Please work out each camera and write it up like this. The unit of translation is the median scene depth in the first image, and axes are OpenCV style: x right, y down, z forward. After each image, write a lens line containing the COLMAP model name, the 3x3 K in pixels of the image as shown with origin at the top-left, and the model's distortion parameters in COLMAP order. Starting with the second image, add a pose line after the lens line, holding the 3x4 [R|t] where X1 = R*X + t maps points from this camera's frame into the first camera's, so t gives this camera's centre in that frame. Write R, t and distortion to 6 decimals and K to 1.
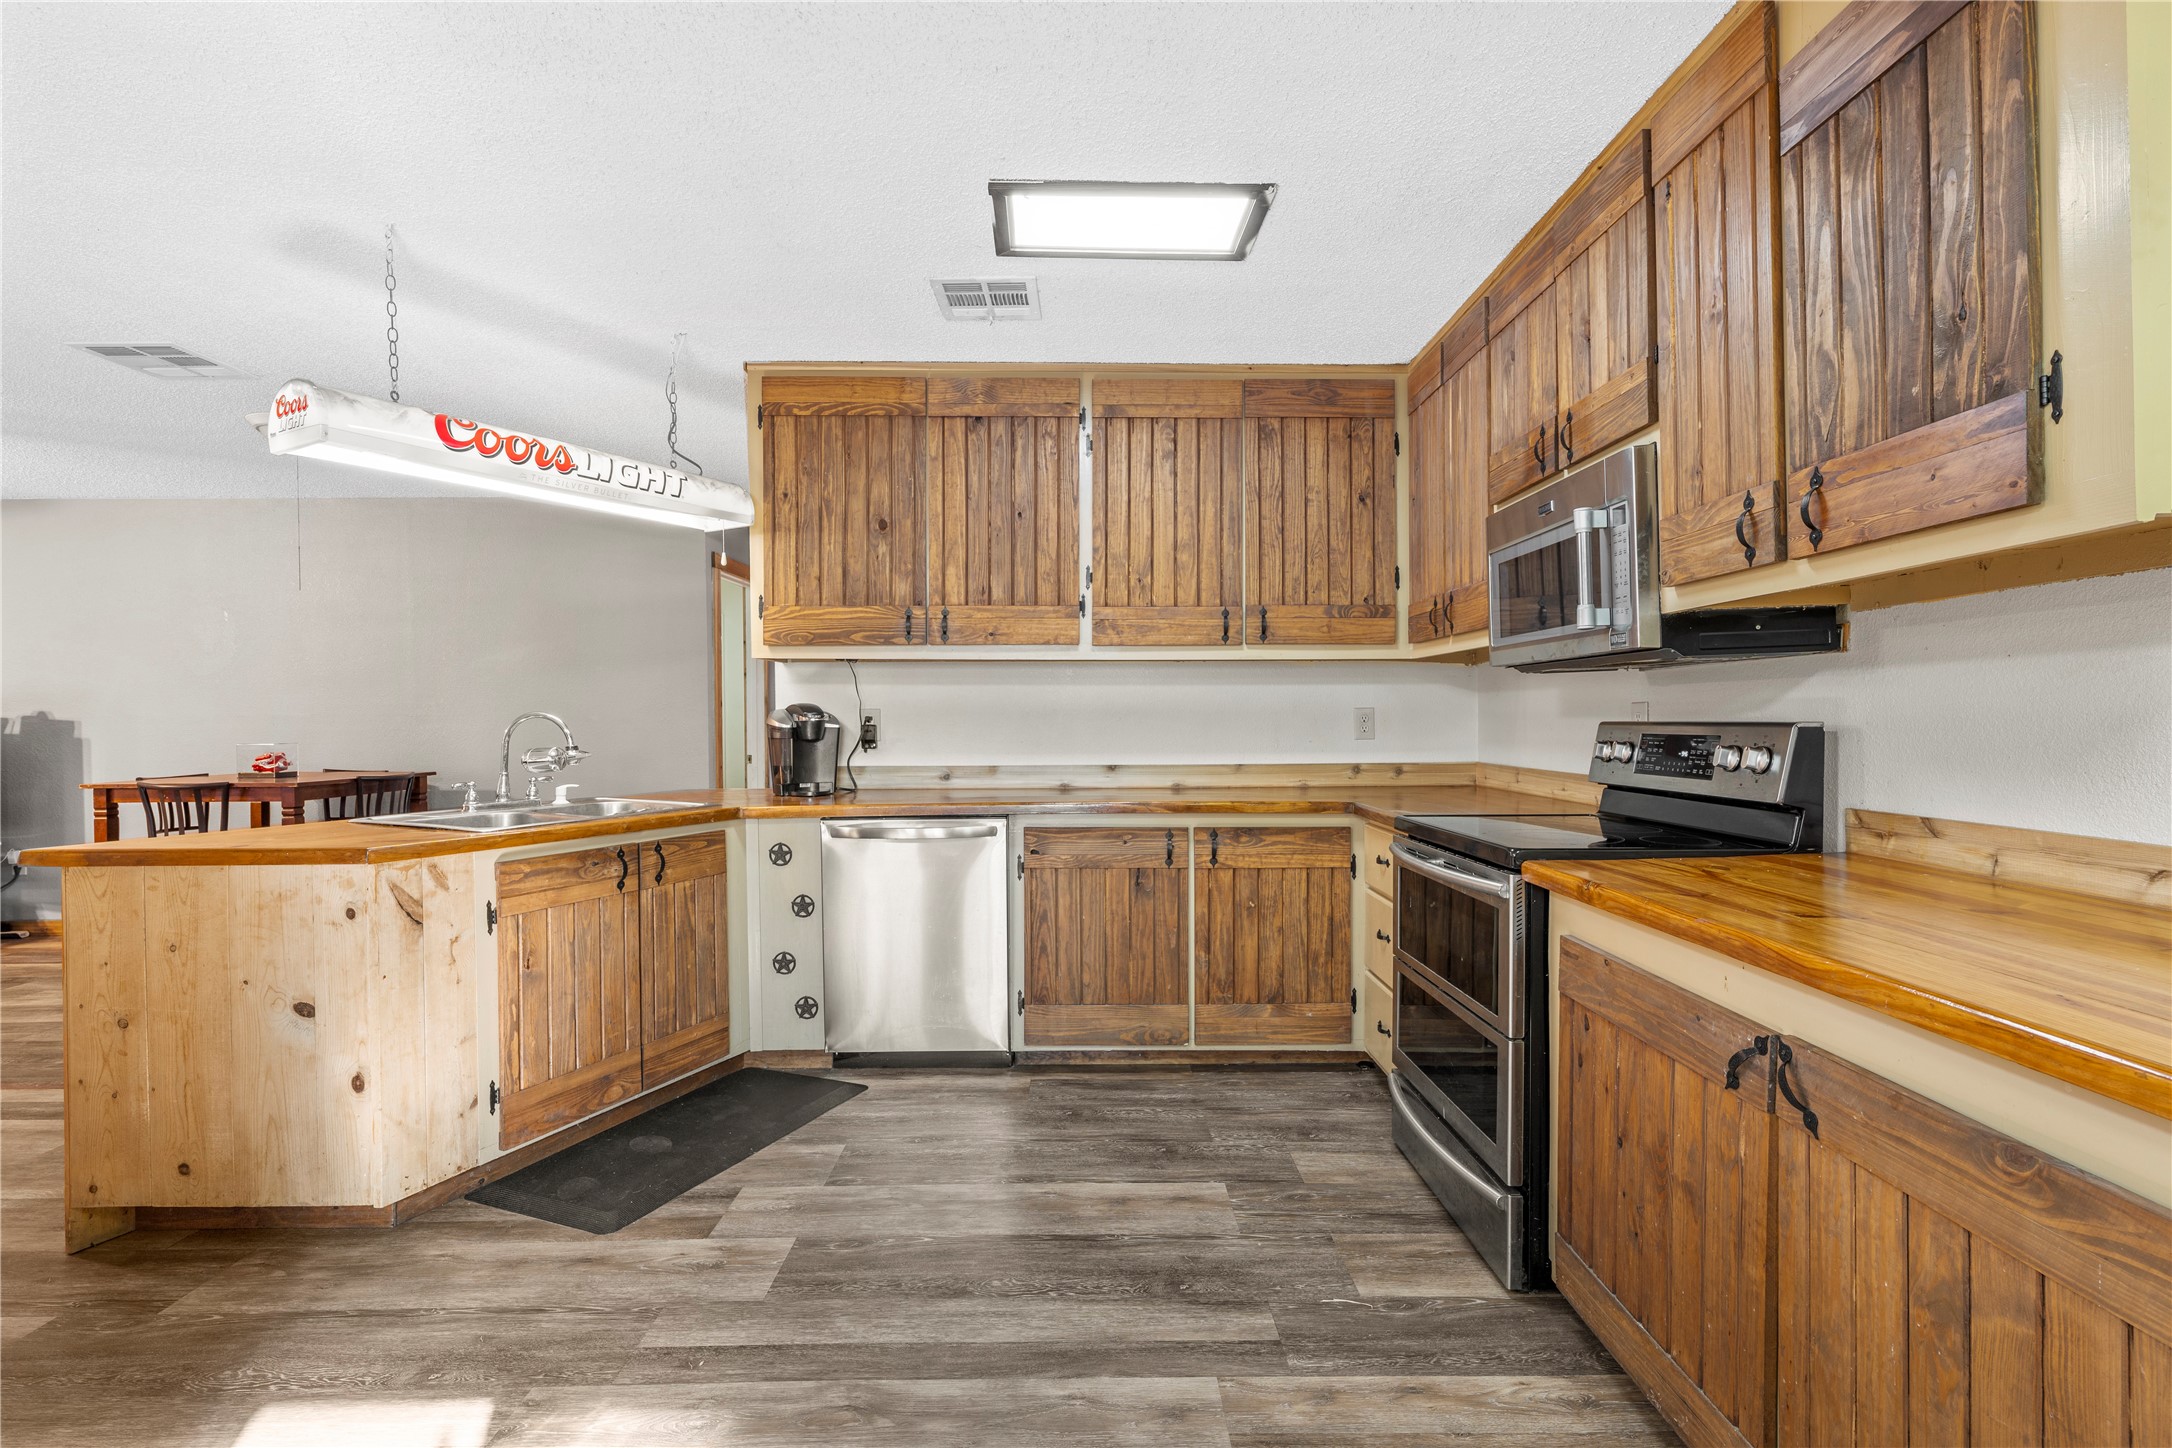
lens RADIAL K [[994.4, 0, 1081.9], [0, 994.4, 719.4], [0, 0, 1]] dist [-0.001467, -0.000139]
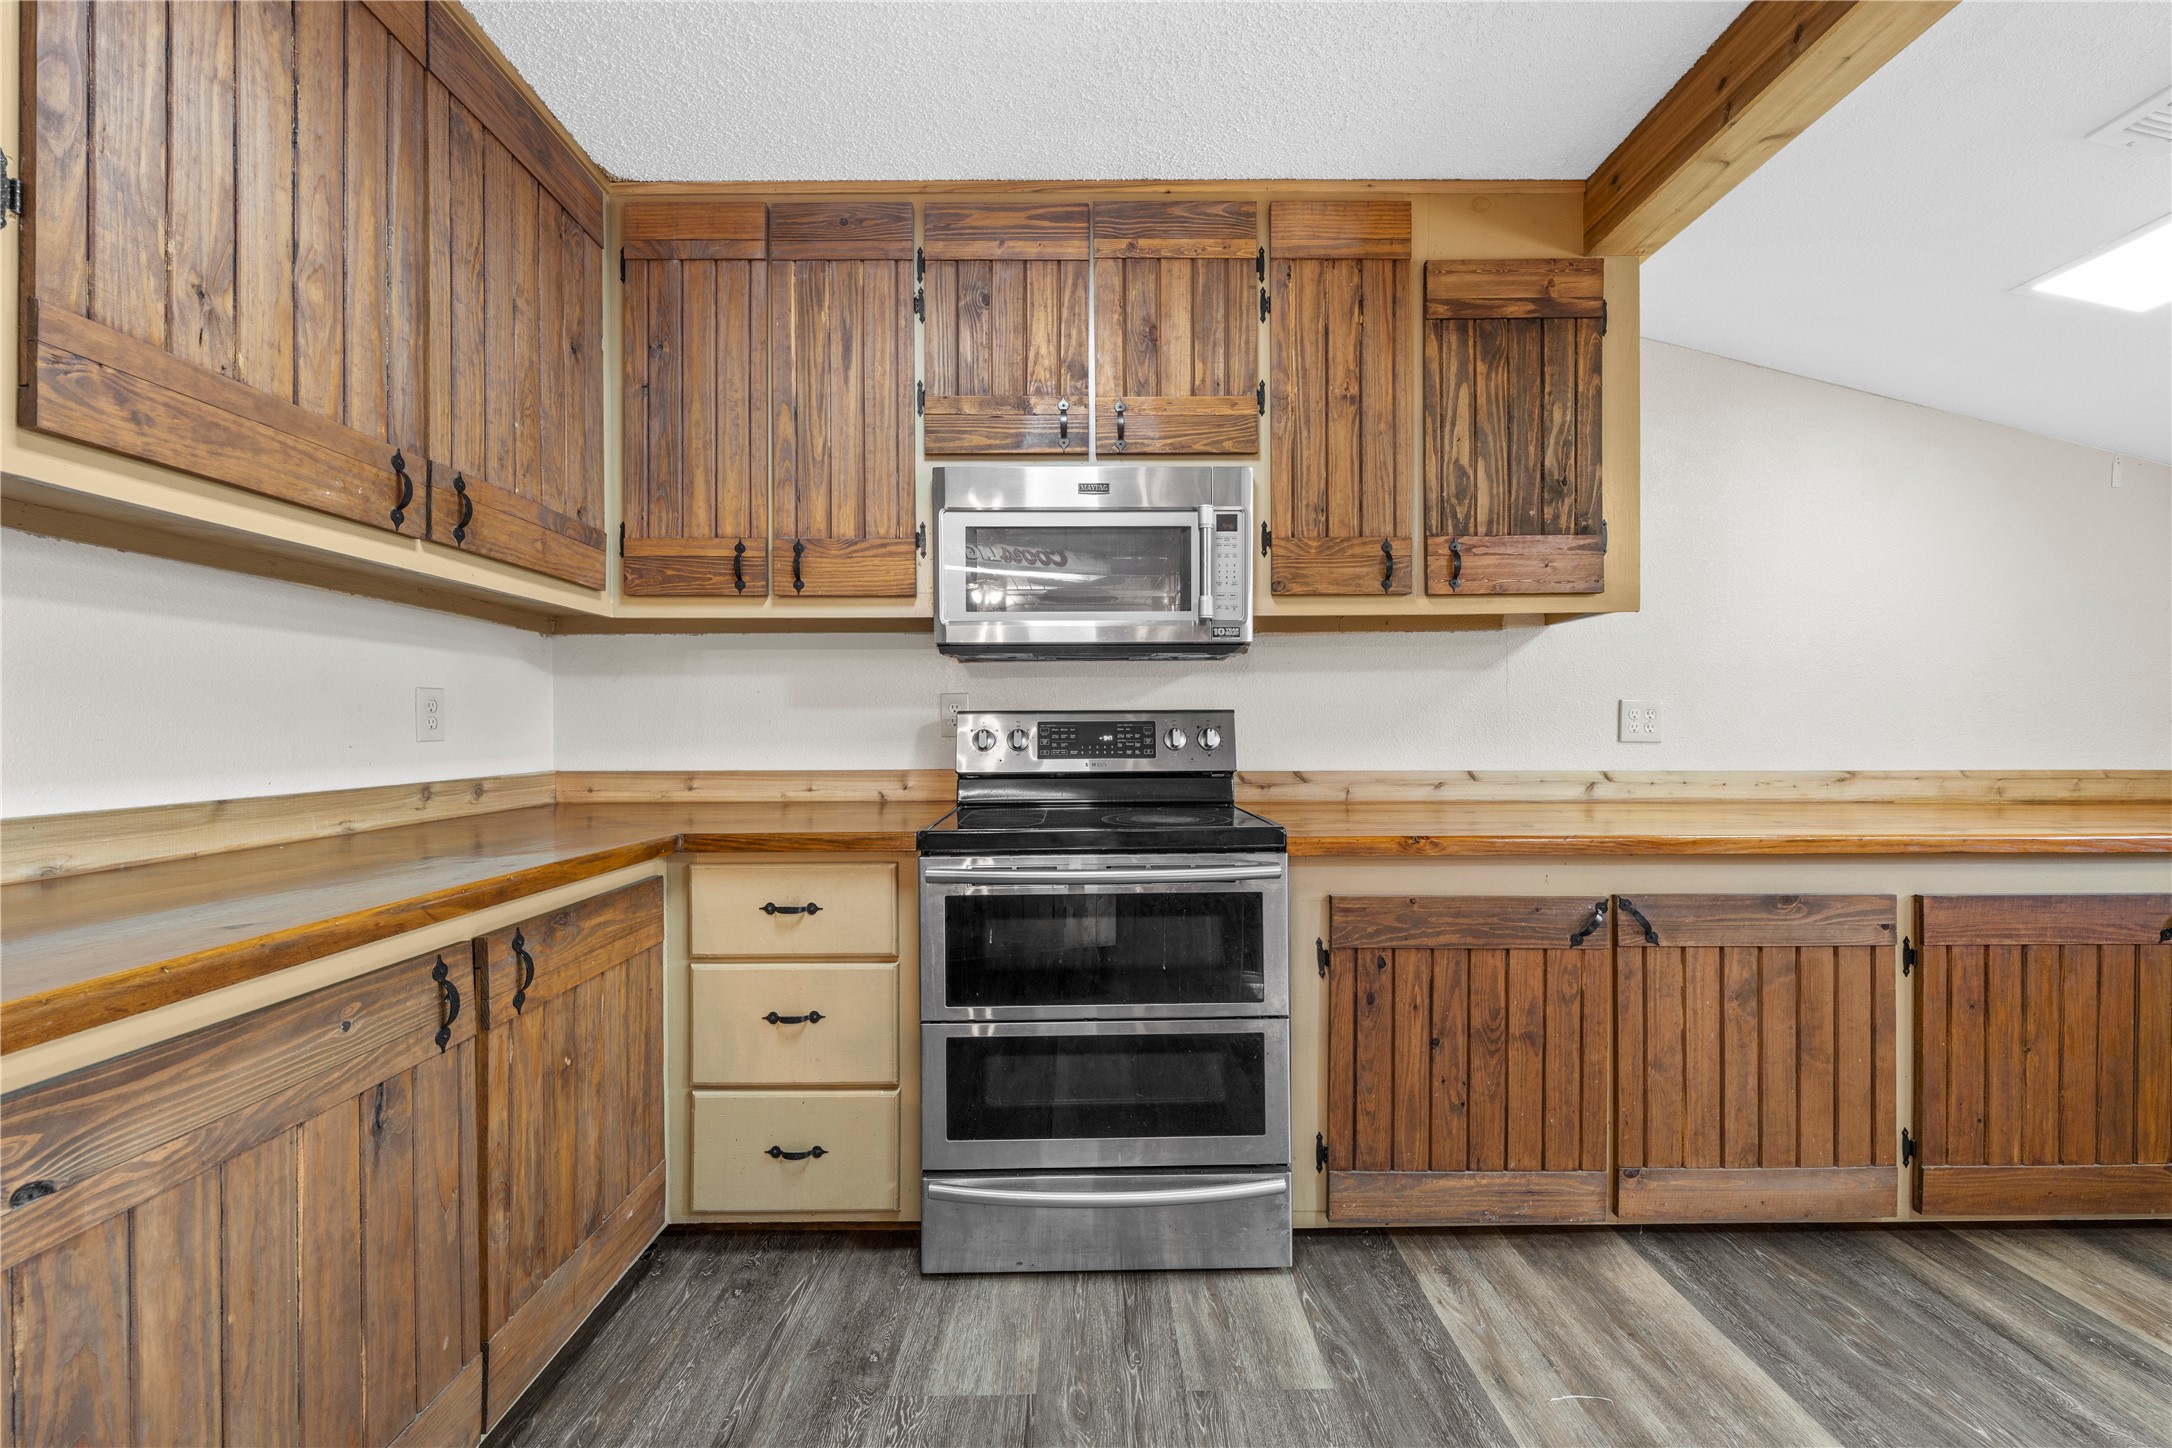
lens RADIAL K [[842.5, 0, 1079.0], [0, 842.5, 725.7], [0, 0, 1]] dist [-0.001999, -0.000303]
pose [[-0.001828, 0.007993, 0.999966, -0.446915], [0.005055, 0.999955, -0.007984, 0.034526], [-0.999986, 0.005041, -0.001868, 1.275945]]
